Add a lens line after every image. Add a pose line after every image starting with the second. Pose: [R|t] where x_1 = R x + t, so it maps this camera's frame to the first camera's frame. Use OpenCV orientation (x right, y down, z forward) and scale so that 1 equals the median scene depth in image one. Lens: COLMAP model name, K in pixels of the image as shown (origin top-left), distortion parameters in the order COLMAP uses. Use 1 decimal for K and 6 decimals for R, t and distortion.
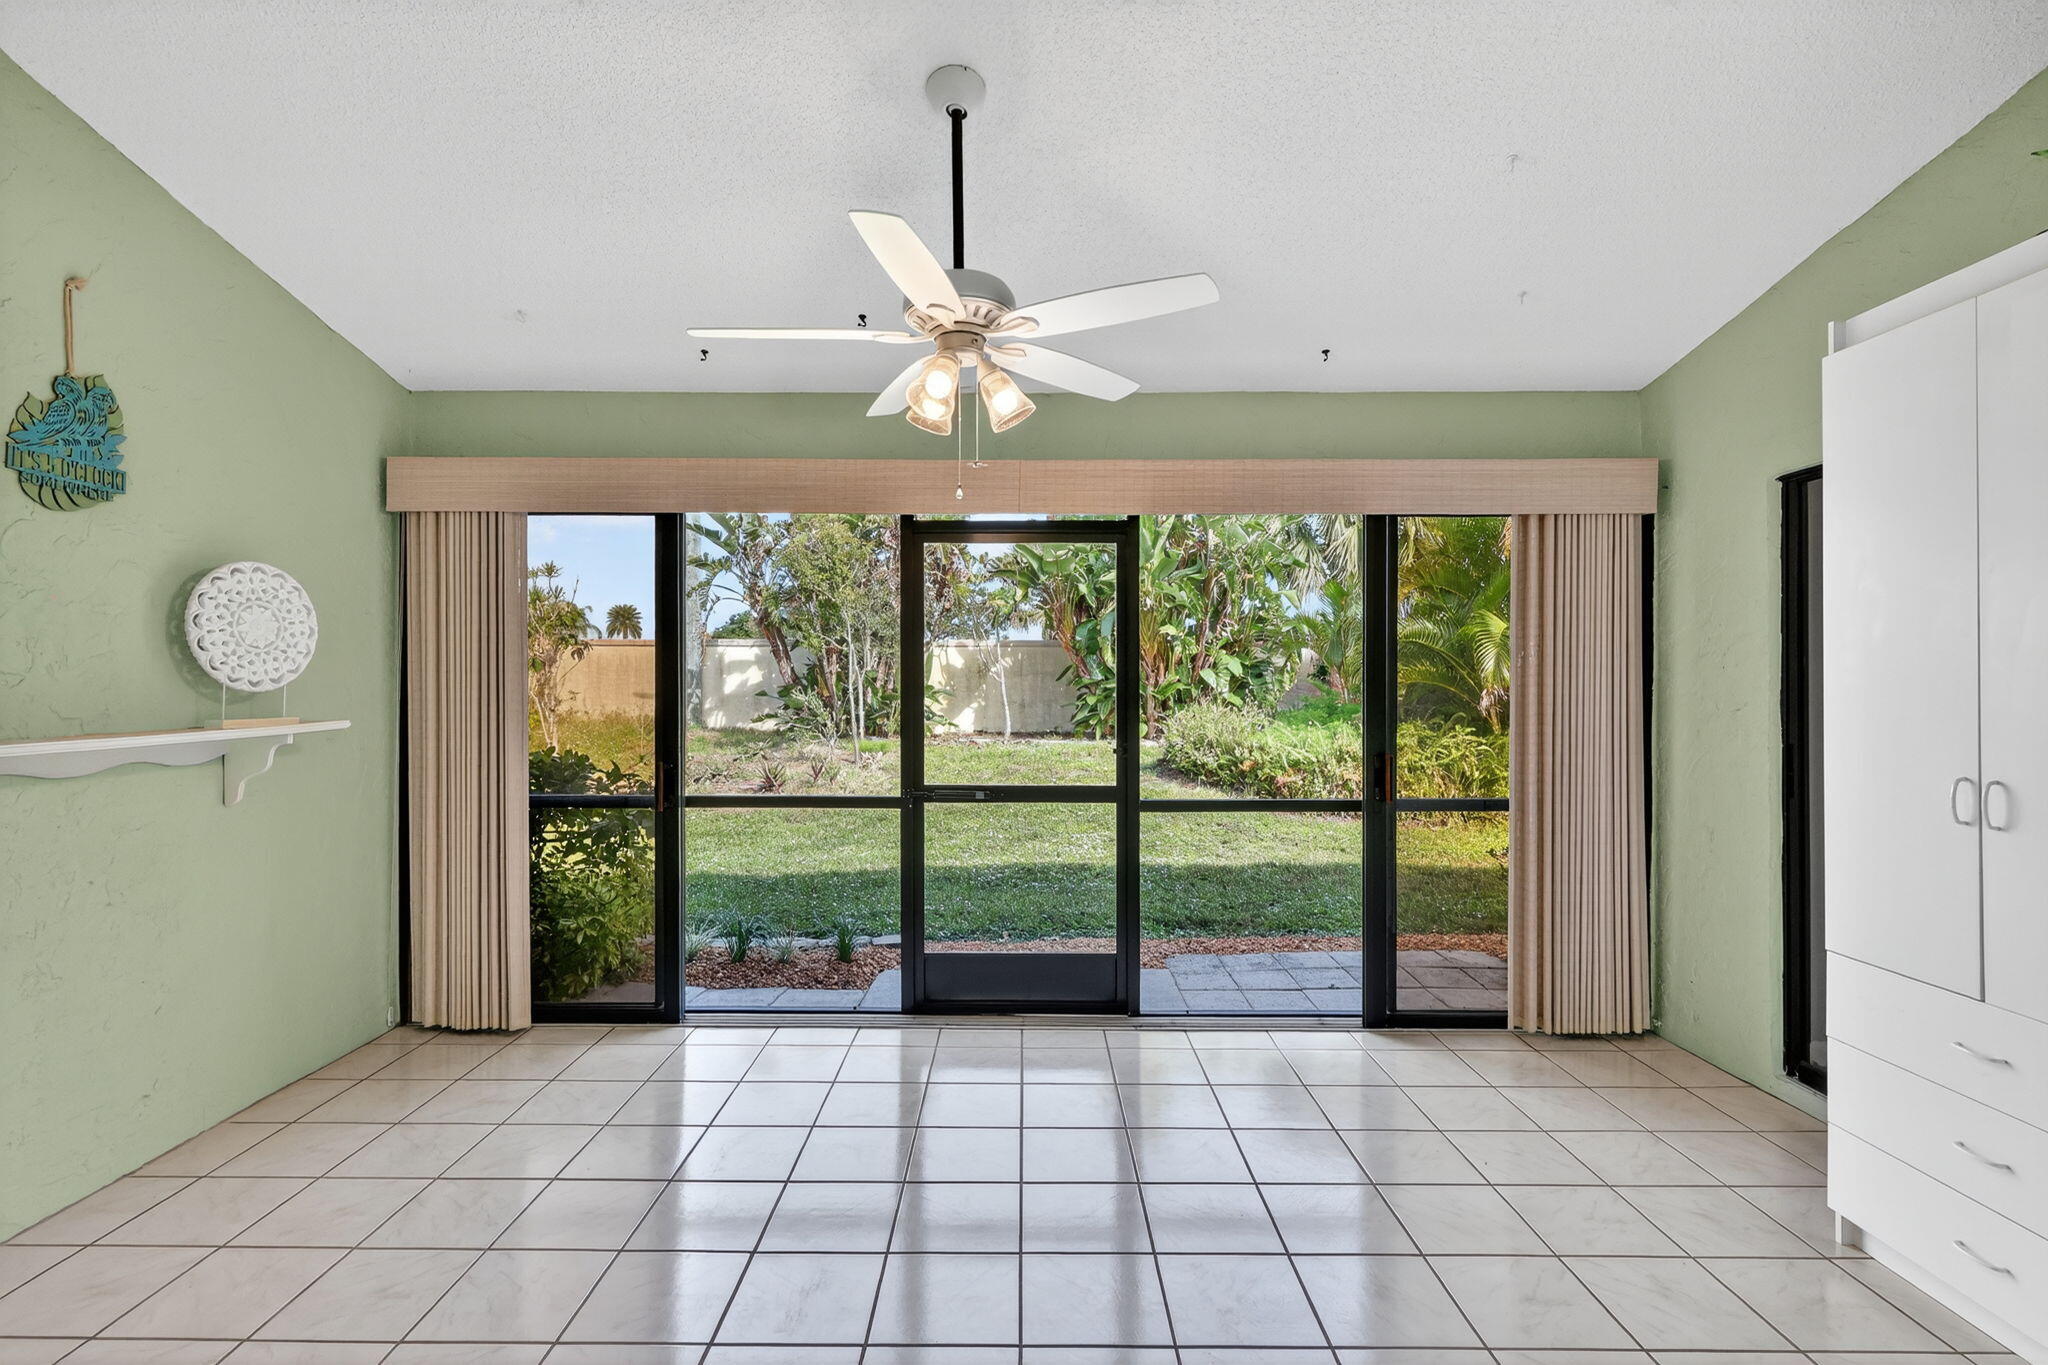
lens RADIAL K [[944.1, 0, 1023.3], [0, 944.1, 673.6], [0, 0, 1]] dist [0.001885, 0.000427]
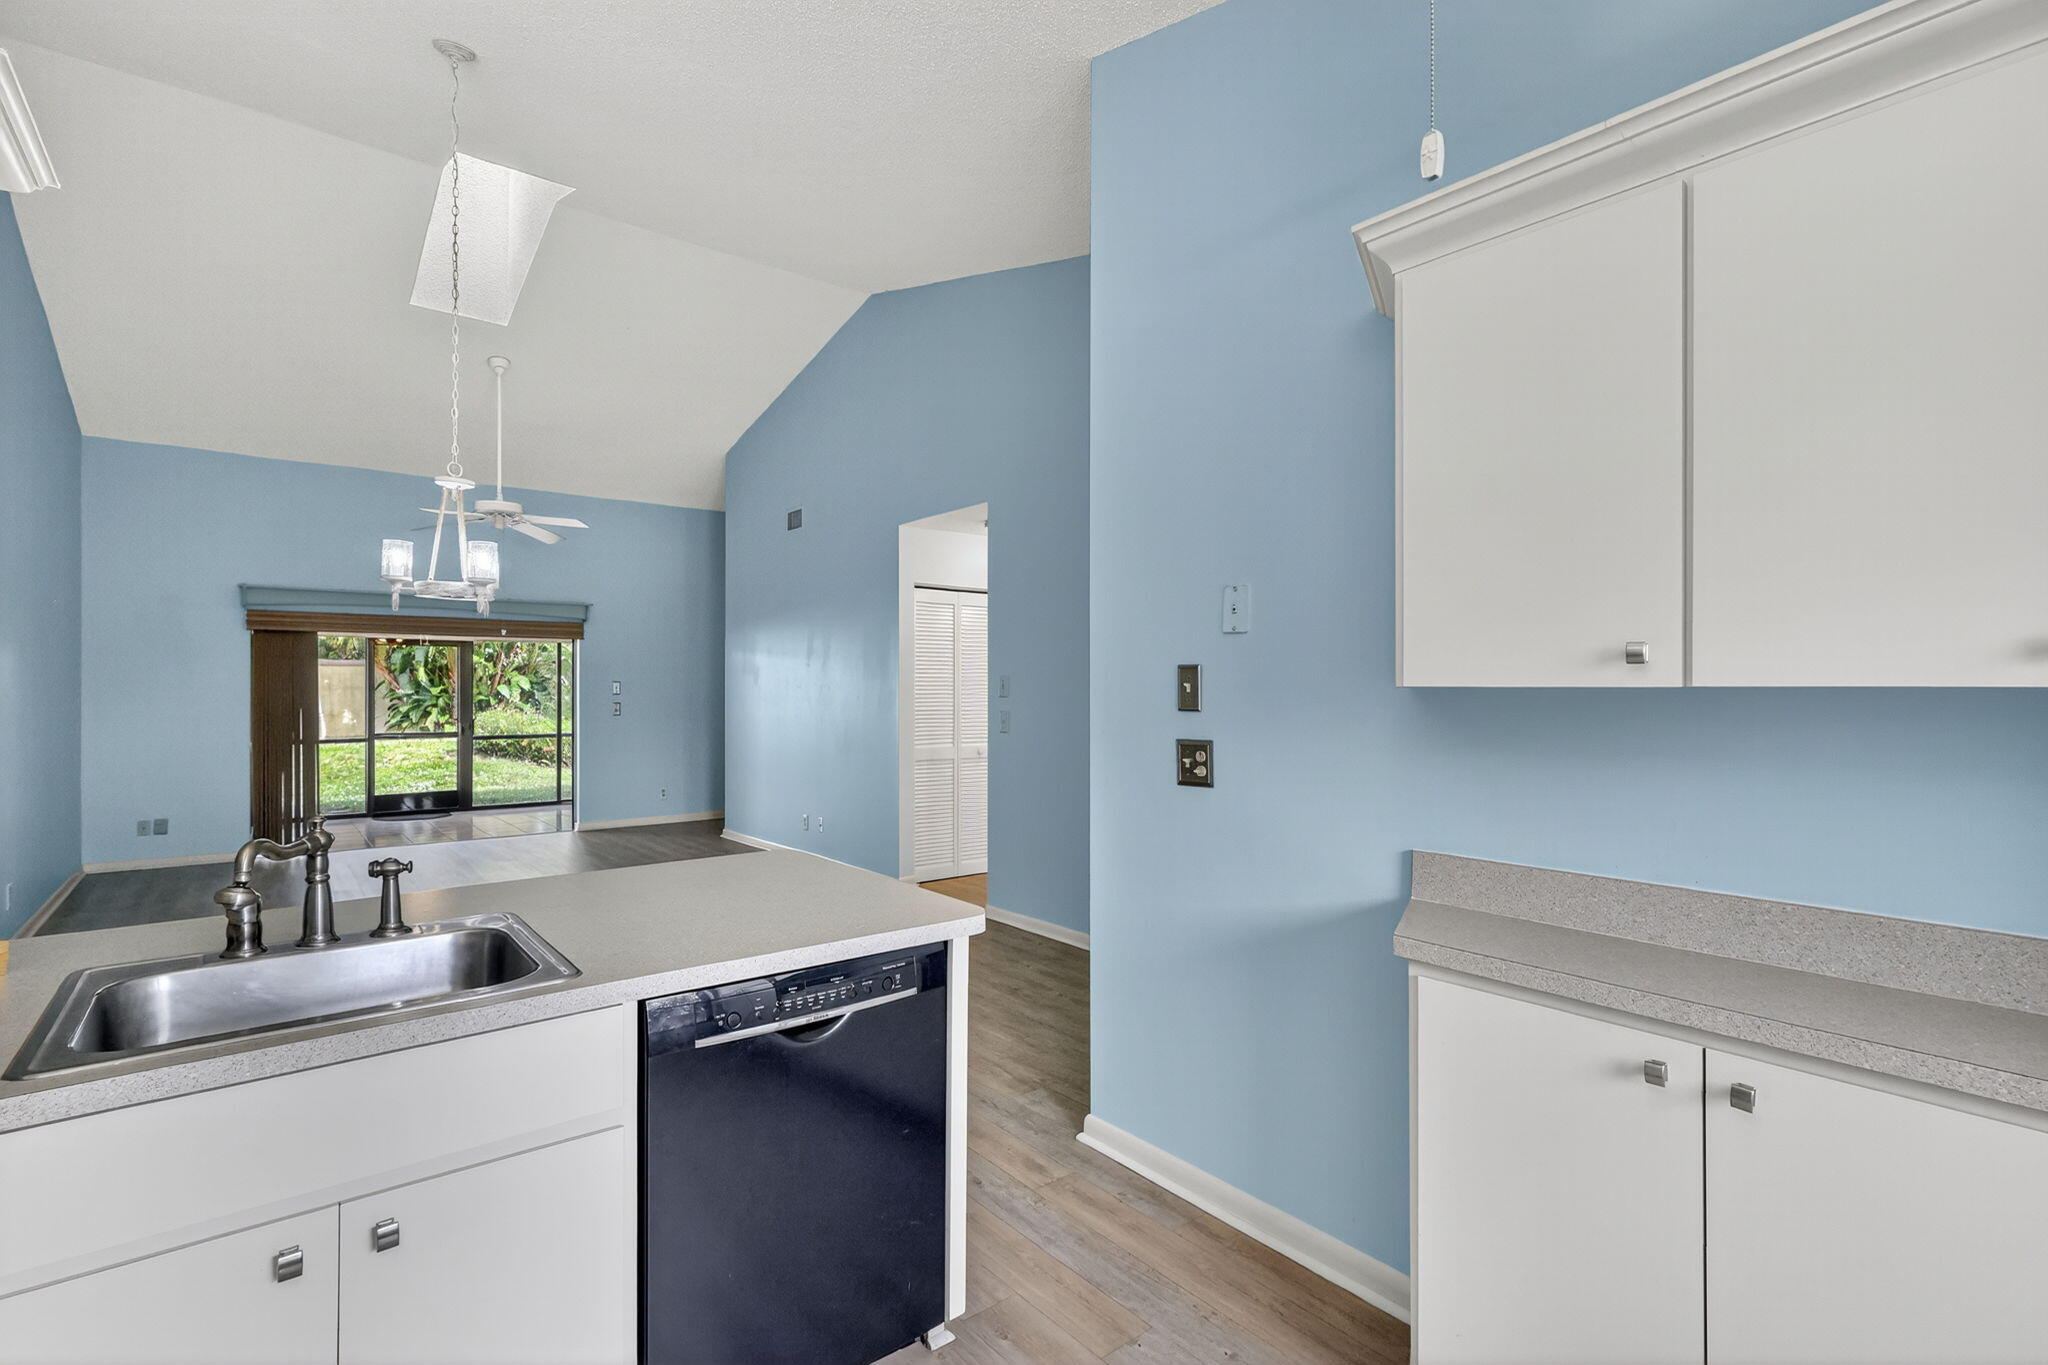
lens RADIAL K [[944.1, 0, 1028.7], [0, 944.1, 681.2], [0, 0, 1]] dist [-0.003504, -0.000662]
pose [[0.770584, 0.001826, 0.637335, -0.386062], [-0.000098, 0.999996, -0.002746, -0.025366], [-0.637338, 0.002053, 0.770582, -2.321875]]
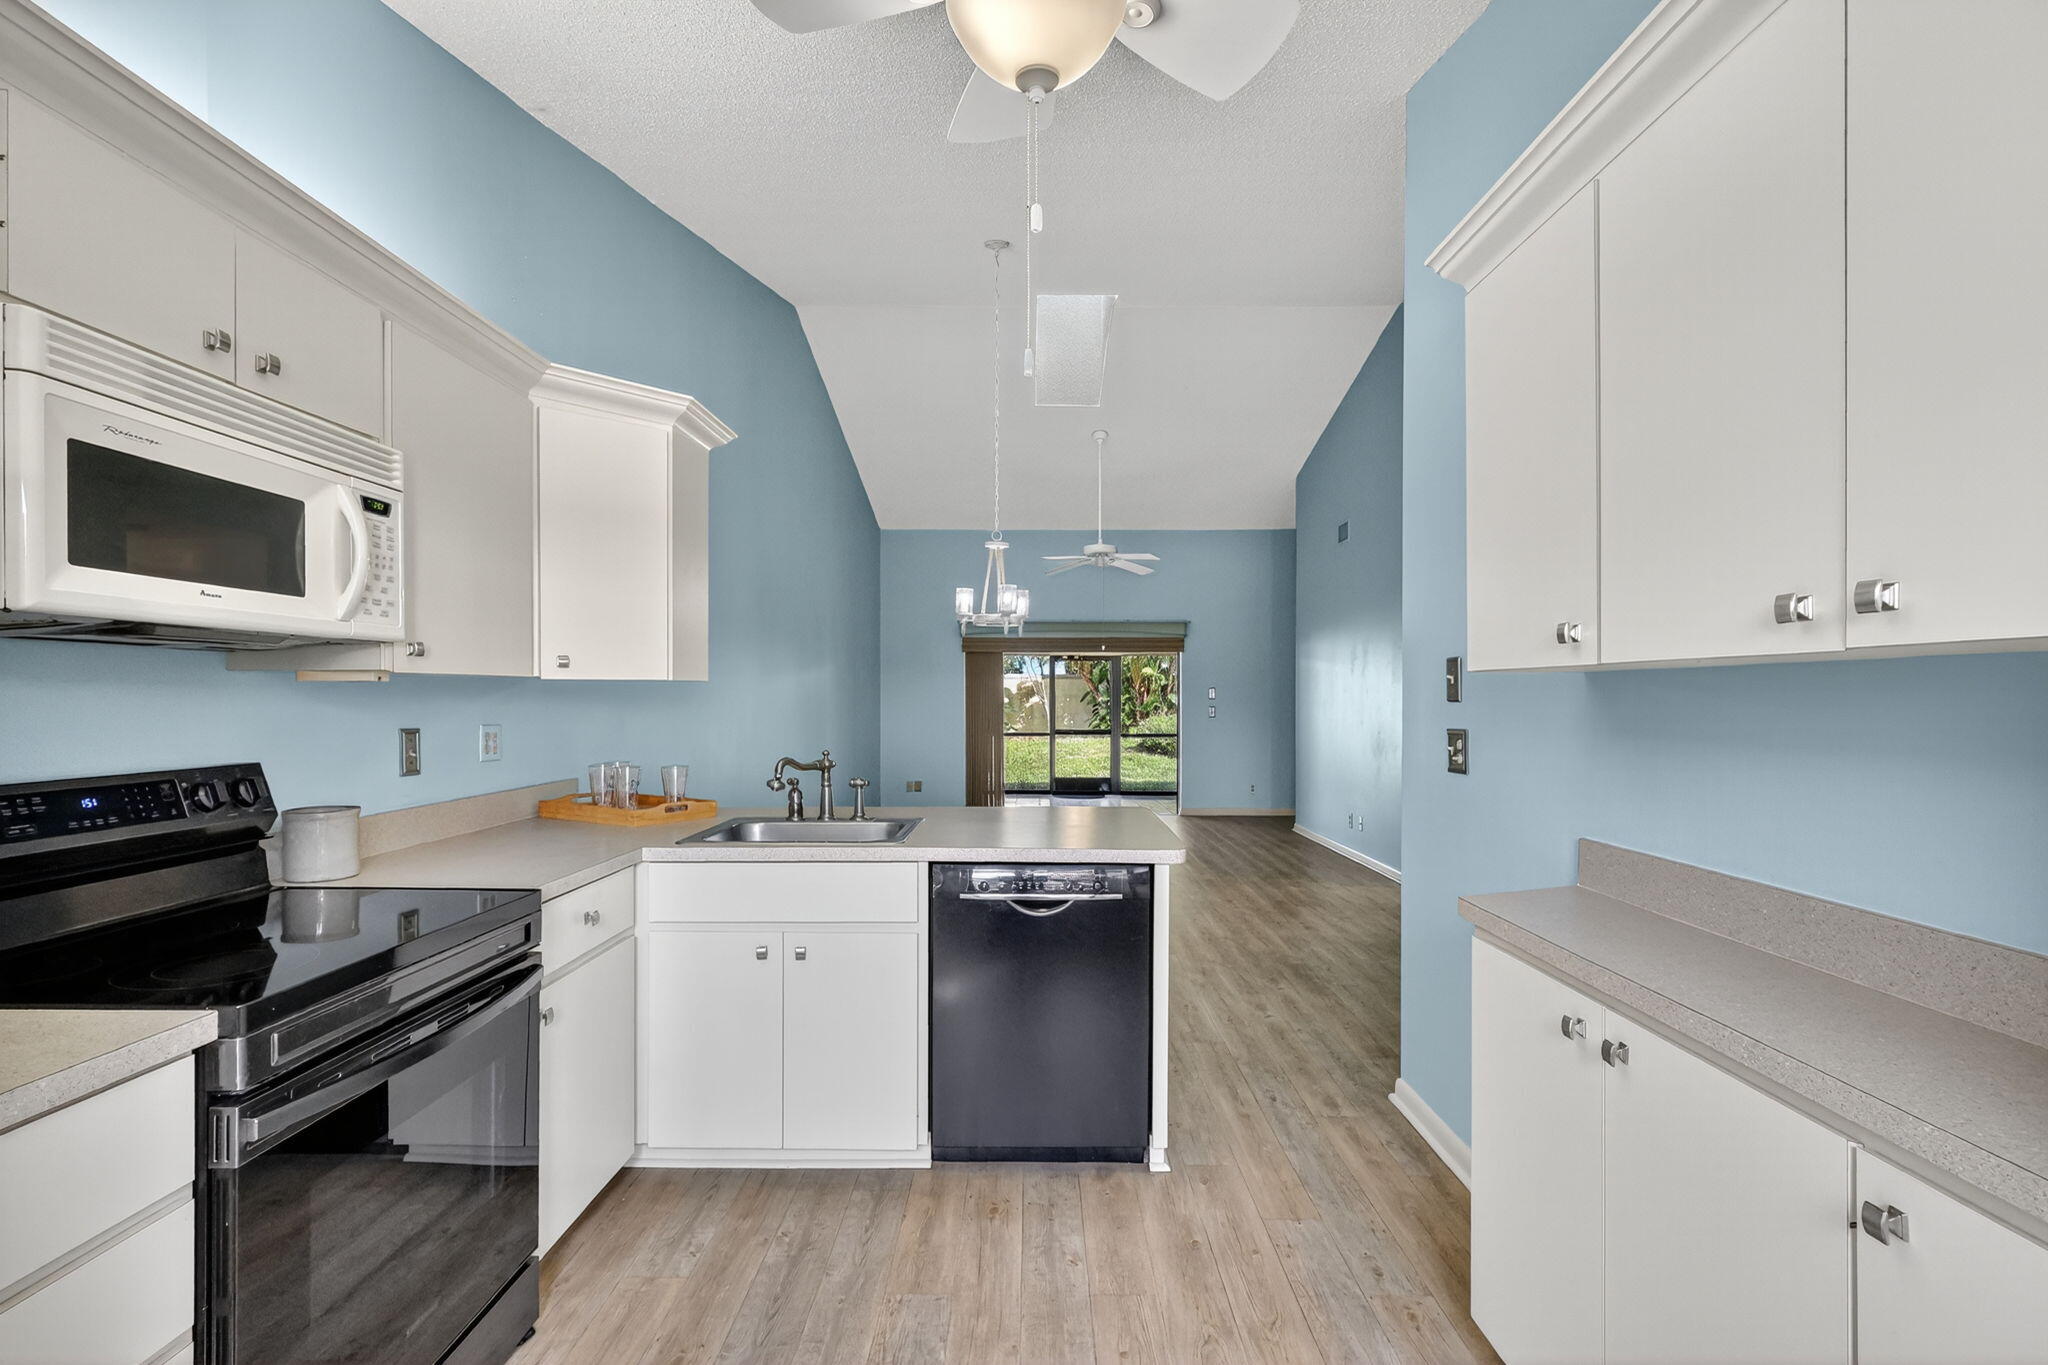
lens RADIAL K [[953.3, 0, 1031.0], [0, 953.3, 690.2], [0, 0, 1]] dist [0.001163, 0.000231]
pose [[0.999999, -0.000944, -0.000682, -0.196481], [0.000941, 0.999989, -0.004674, -0.012311], [0.000686, 0.004673, 0.999989, -2.576772]]
